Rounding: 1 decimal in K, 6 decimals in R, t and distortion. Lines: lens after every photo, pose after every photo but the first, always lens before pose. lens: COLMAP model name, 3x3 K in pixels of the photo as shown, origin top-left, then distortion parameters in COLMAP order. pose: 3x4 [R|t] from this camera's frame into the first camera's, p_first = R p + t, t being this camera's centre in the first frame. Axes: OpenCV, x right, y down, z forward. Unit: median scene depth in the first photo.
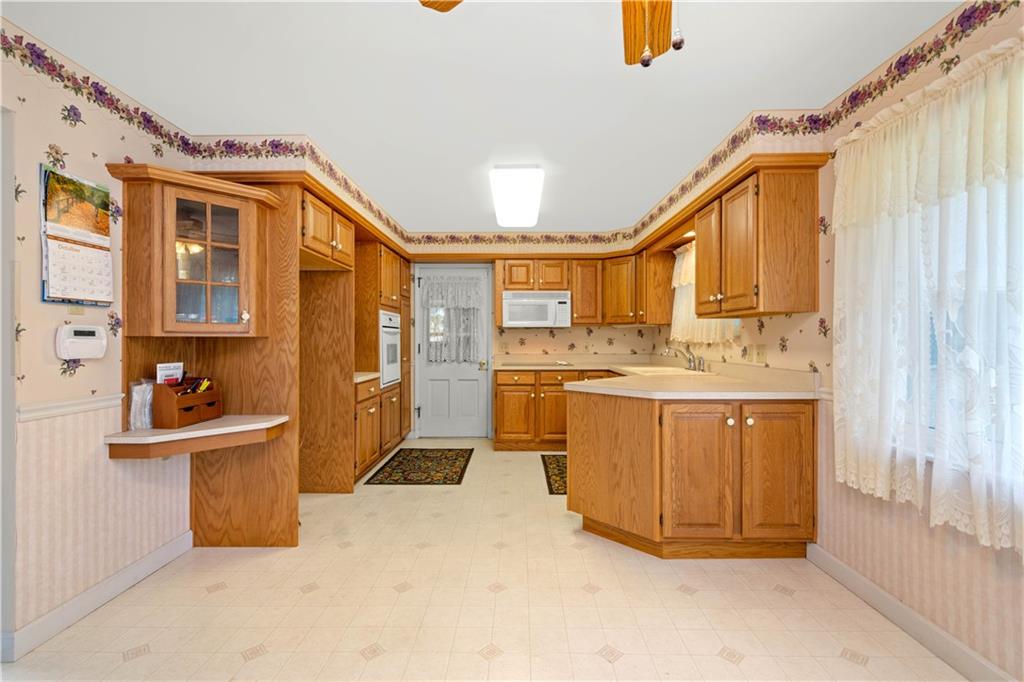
lens RADIAL K [[454.0, 0, 512.0], [0, 454.0, 341.0], [0, 0, 1]] dist [0.000898, -0.000465]
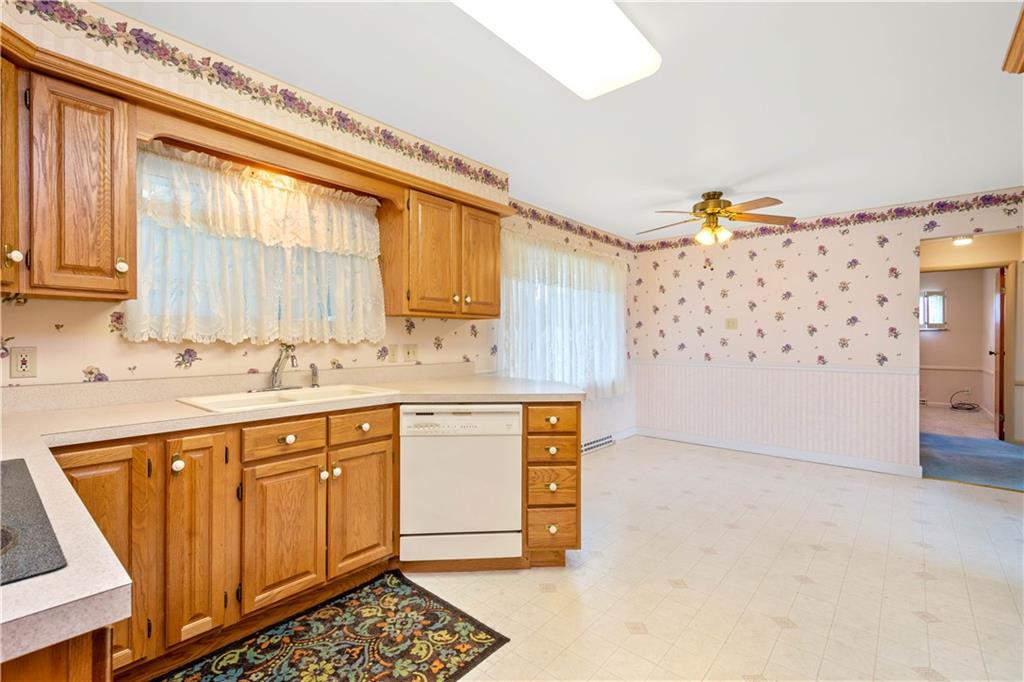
lens RADIAL K [[454.0, 0, 512.0], [0, 454.0, 341.0], [0, 0, 1]] dist [0.000898, -0.000465]
pose [[-0.768650, 0.000391, 0.639670, -0.182126], [0.005046, 0.999972, 0.005453, -0.002205], [-0.639650, 0.007419, -0.768630, 1.025879]]
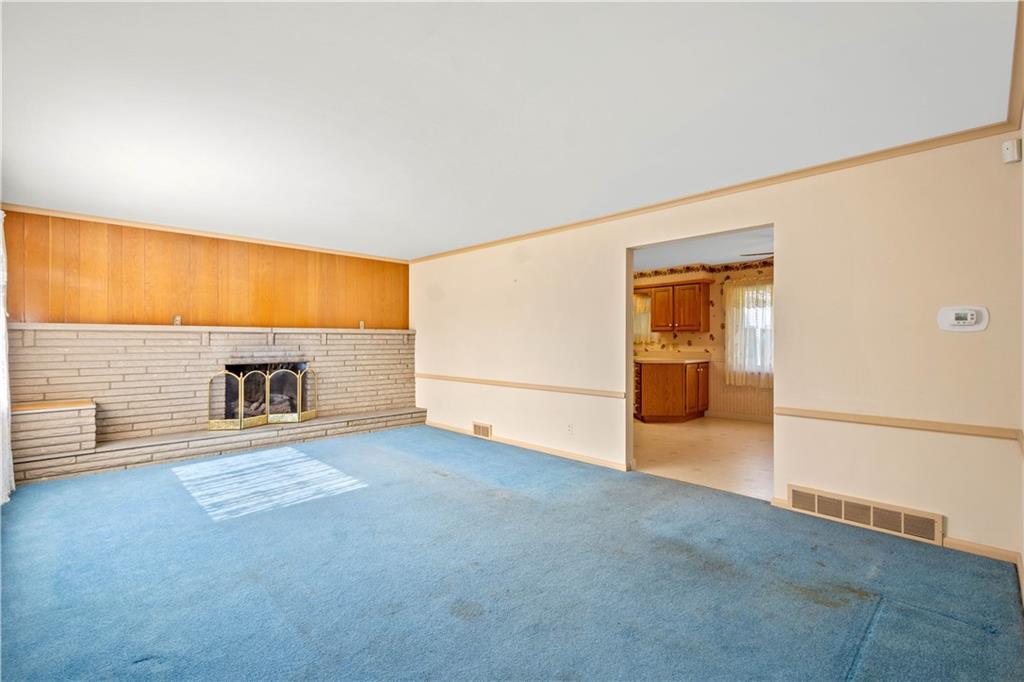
lens RADIAL K [[454.0, 0, 512.0], [0, 454.0, 341.0], [0, 0, 1]] dist [0.000898, -0.000465]
pose [[0.707541, 0.003710, 0.706663, -1.184656], [0.000761, 0.999982, -0.006012, 0.005610], [-0.706672, 0.004791, 0.707525, -0.097720]]
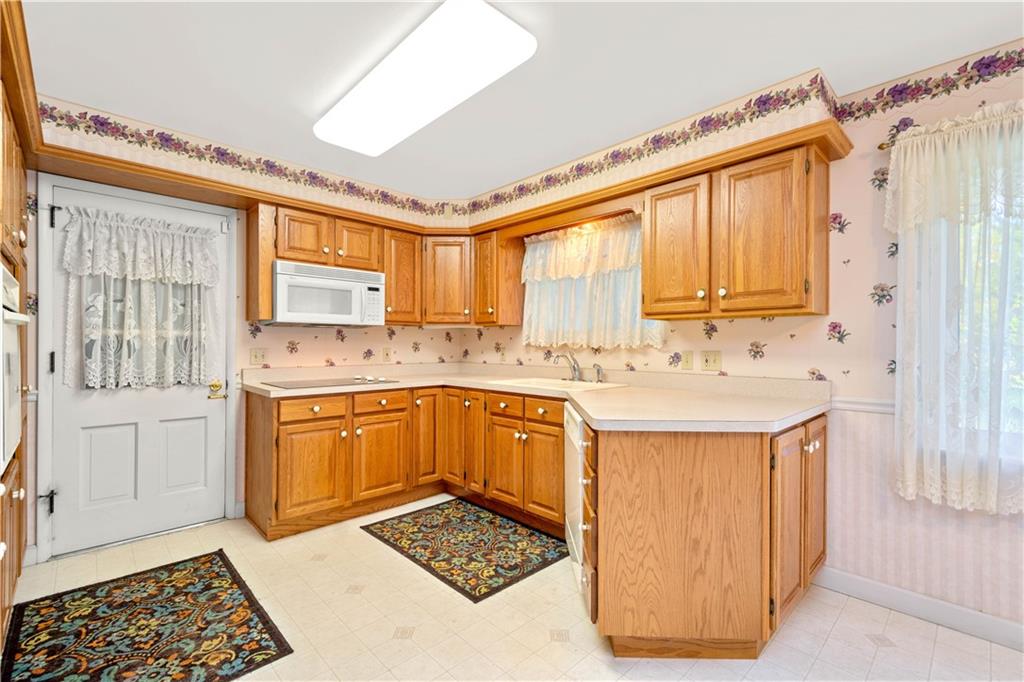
lens RADIAL K [[448.1, 0, 511.3], [0, 448.1, 346.1], [0, 0, 1]] dist [0.005422, -0.000451]
pose [[0.712603, 0.001539, 0.701566, -0.218900], [-0.001366, 0.999999, -0.000806, 0.000294], [-0.701566, -0.000384, 0.712604, 0.402045]]
